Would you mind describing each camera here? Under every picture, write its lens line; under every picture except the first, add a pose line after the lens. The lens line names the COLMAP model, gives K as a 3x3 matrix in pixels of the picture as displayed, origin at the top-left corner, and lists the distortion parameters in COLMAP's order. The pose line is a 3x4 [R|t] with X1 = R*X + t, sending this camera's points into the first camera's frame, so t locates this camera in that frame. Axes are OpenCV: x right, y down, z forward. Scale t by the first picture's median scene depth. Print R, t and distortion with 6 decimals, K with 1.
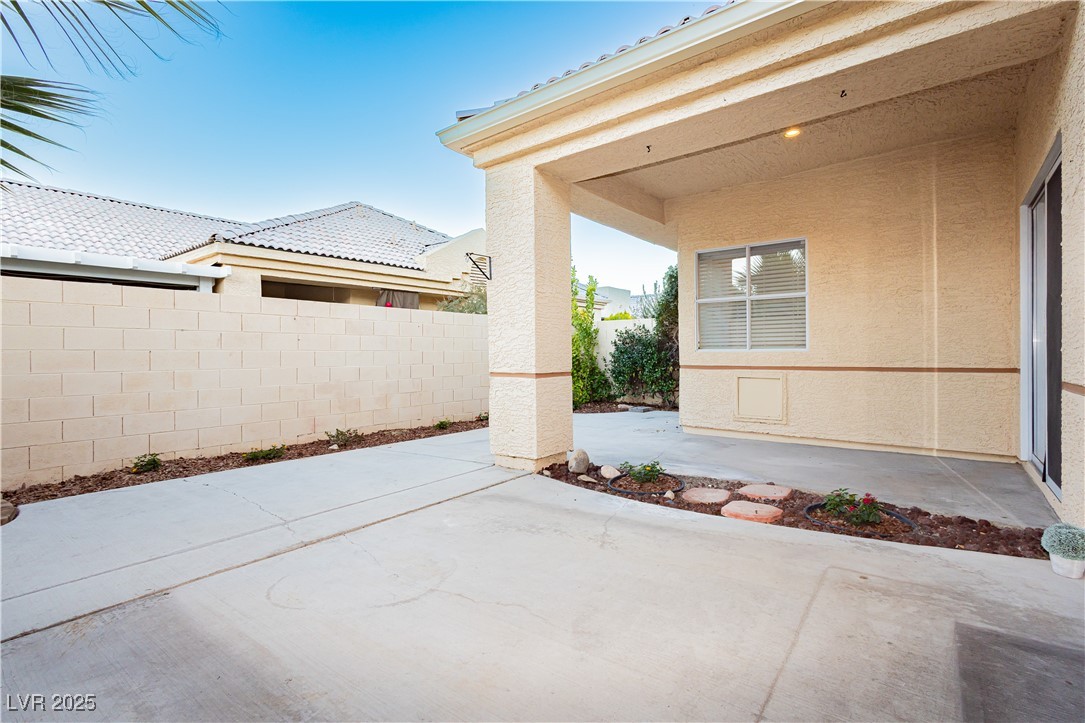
lens RADIAL K [[498.8, 0, 571.4], [0, 498.8, 358.7], [0, 0, 1]] dist [0.002966, 0.000070]
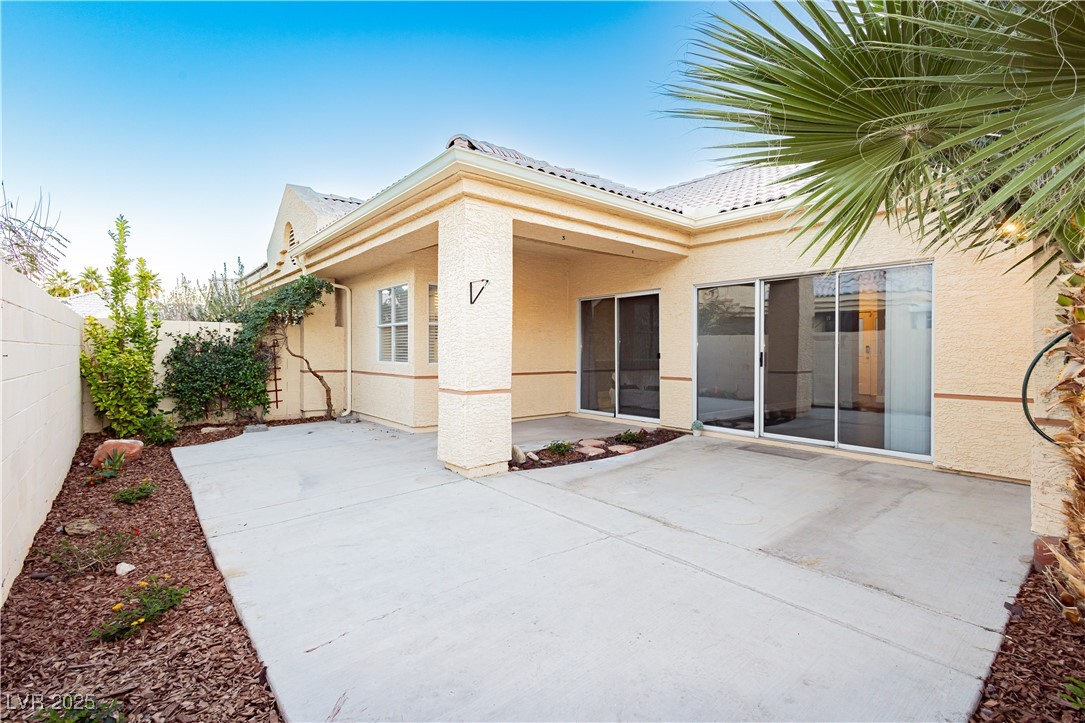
lens RADIAL K [[490.5, 0, 526.8], [0, 490.5, 351.1], [0, 0, 1]] dist [-0.001016, 0.000138]
pose [[0.240243, 0.007074, 0.970687, -1.304818], [0.004800, 0.999953, -0.008475, -0.055196], [-0.970701, 0.006695, 0.240198, 0.723836]]
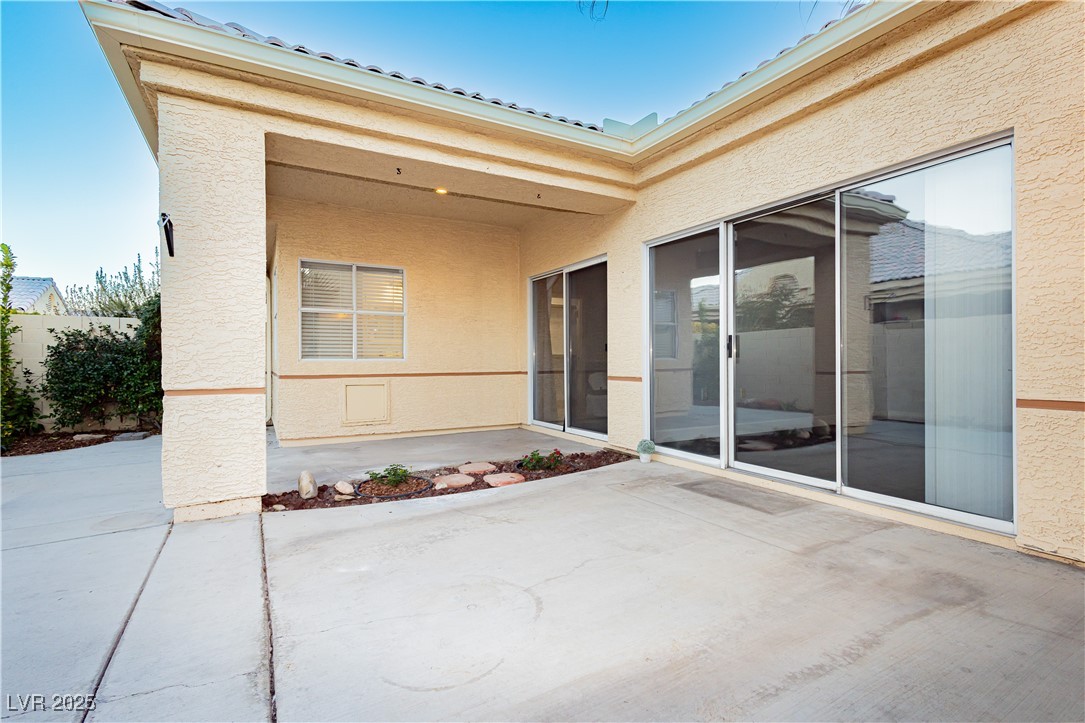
lens RADIAL K [[489.5, 0, 522.3], [0, 489.5, 359.4], [0, 0, 1]] dist [-0.000064, -0.000405]
pose [[0.423006, 0.006676, 0.906102, -0.652856], [0.011350, 0.999855, -0.012665, -0.000756], [-0.906056, 0.015641, 0.422869, 0.310022]]
